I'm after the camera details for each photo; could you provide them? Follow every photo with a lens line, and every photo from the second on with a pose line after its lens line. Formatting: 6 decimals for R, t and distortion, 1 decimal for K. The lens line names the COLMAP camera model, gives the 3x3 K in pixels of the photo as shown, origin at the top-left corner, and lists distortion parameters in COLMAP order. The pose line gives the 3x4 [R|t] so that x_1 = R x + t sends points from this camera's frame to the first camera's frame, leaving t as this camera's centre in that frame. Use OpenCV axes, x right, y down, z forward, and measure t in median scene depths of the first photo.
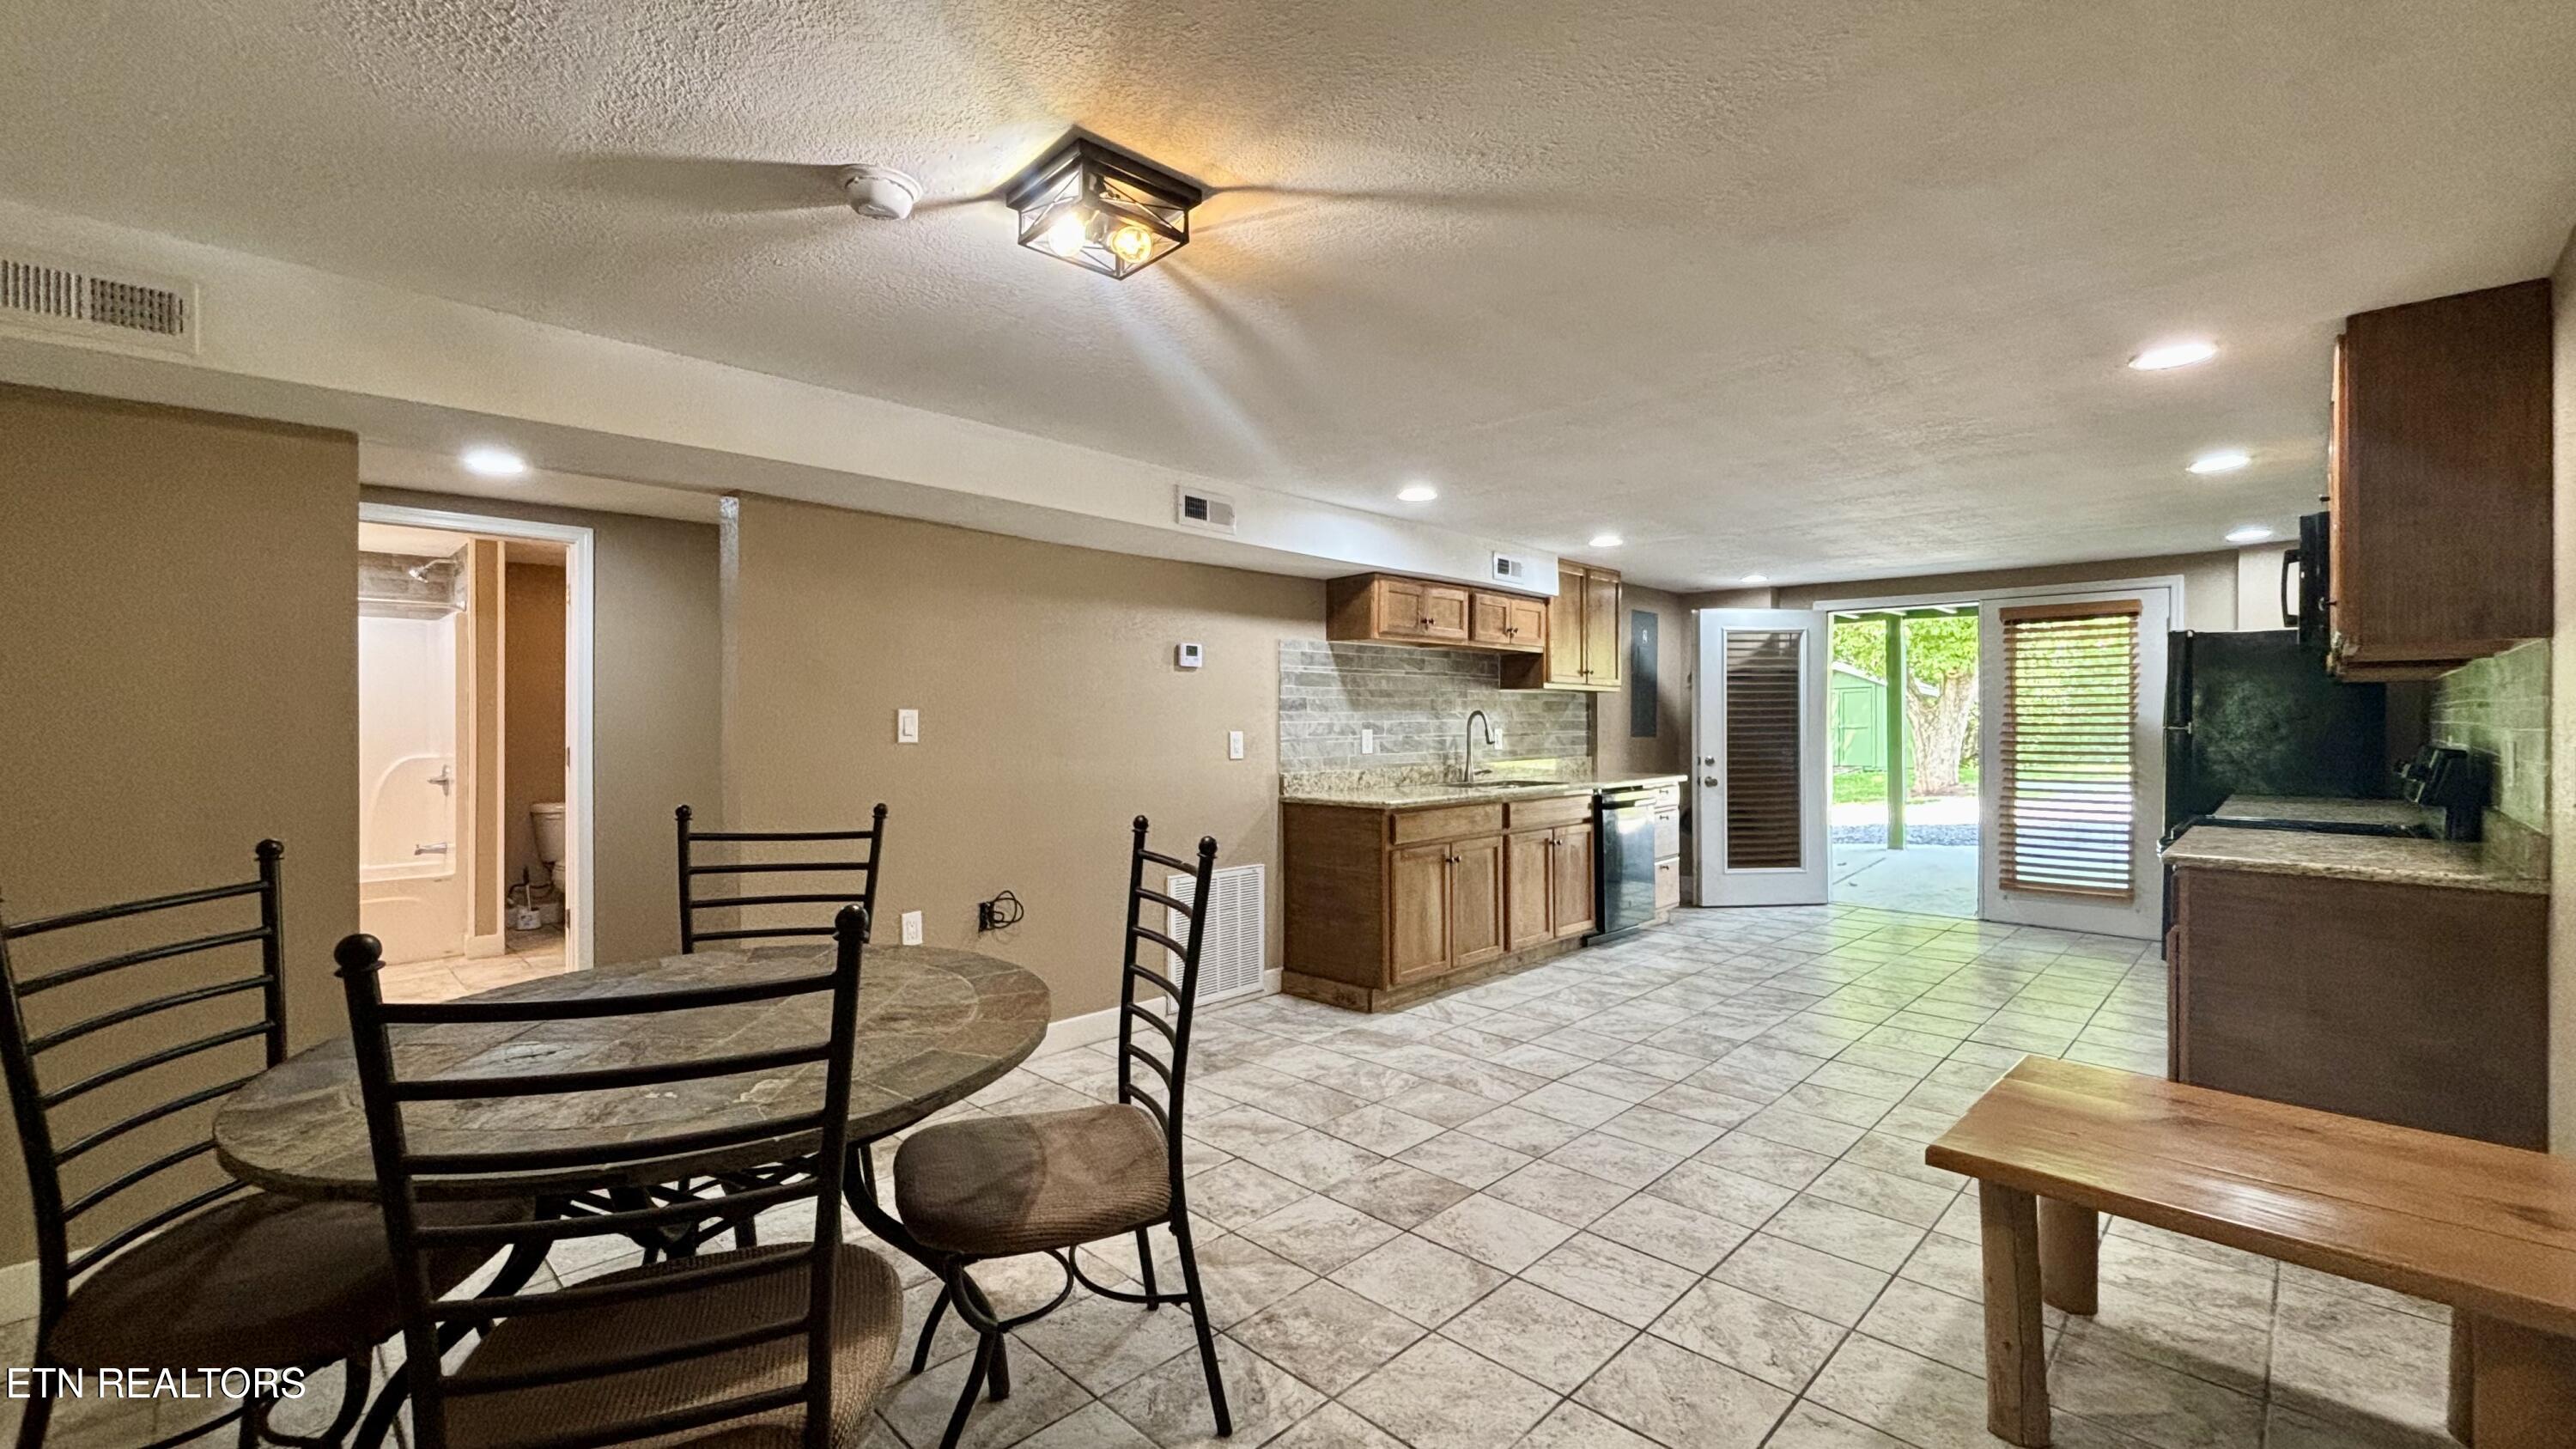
lens RADIAL K [[1034.1, 0, 1288.0], [0, 1034.1, 724.5], [0, 0, 1]] dist [0.000703, 0.000041]
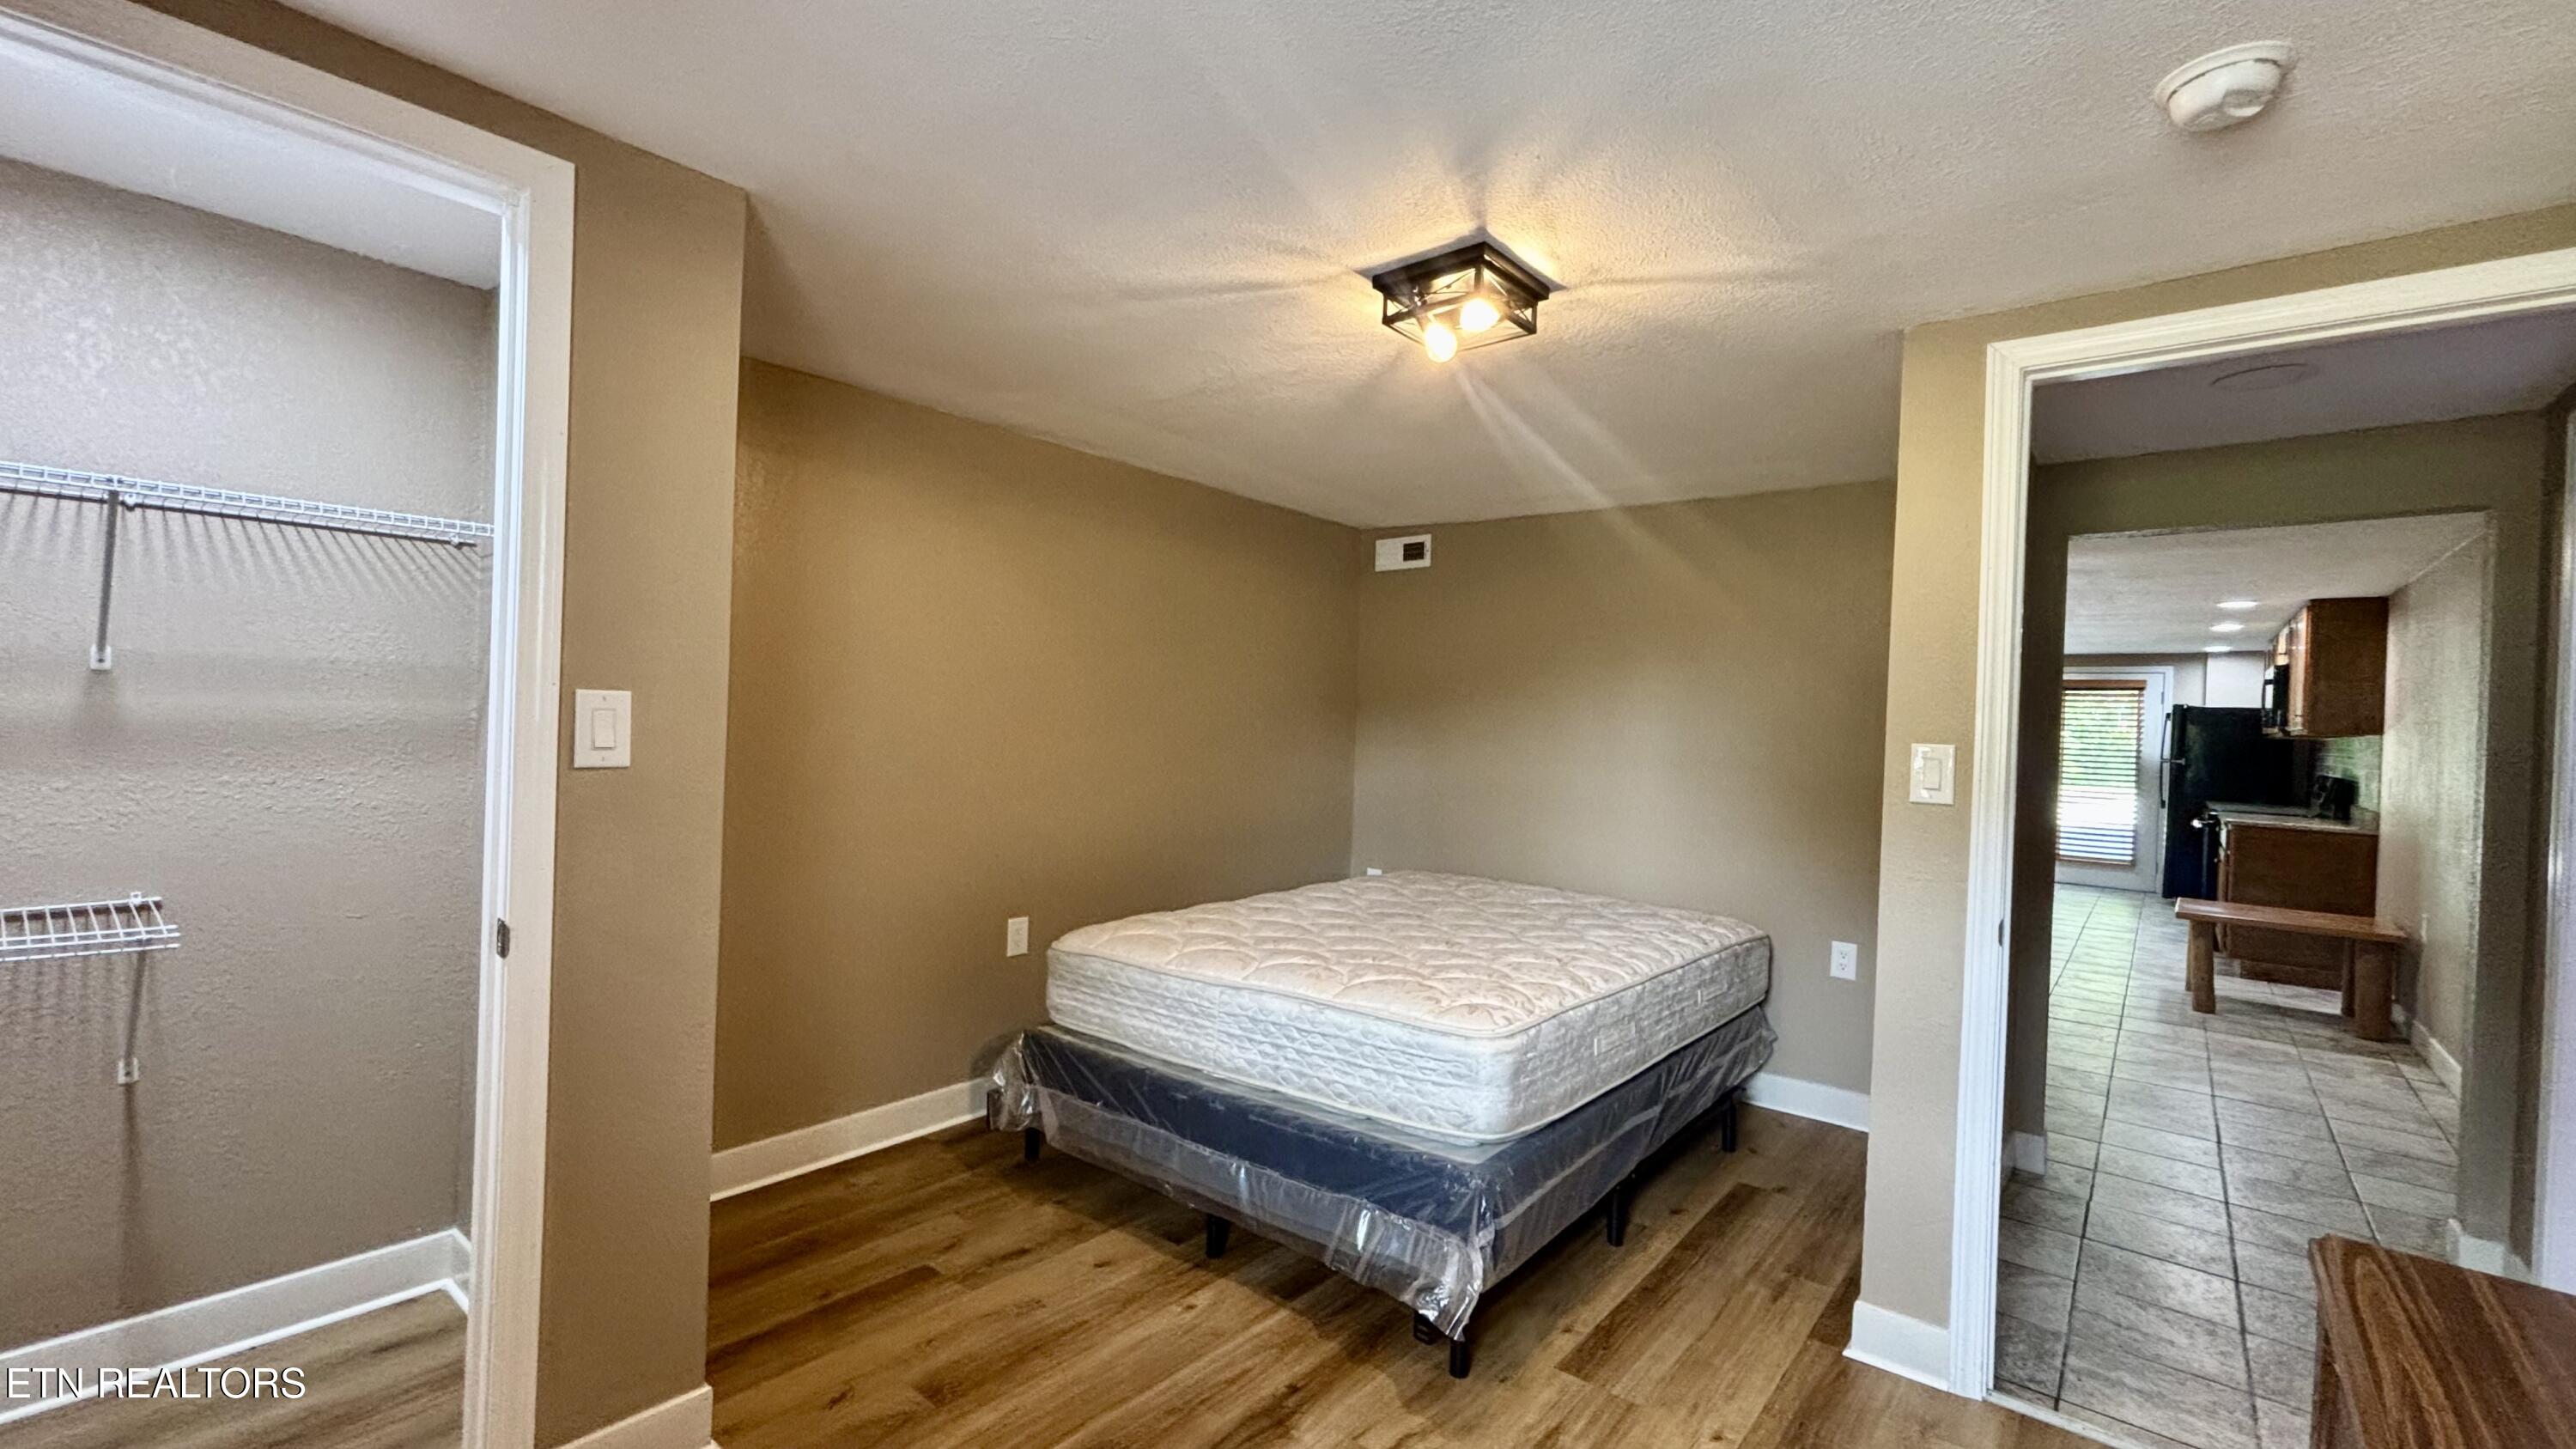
lens RADIAL K [[1058.8, 0, 1296.4], [0, 1058.8, 733.6], [0, 0, 1]] dist [0.000240, 0.003214]
pose [[0.995057, 0.031256, 0.094254, -0.903287], [-0.032034, 0.999464, 0.006755, -0.009978], [-0.093992, -0.009741, 0.995525, -0.724986]]
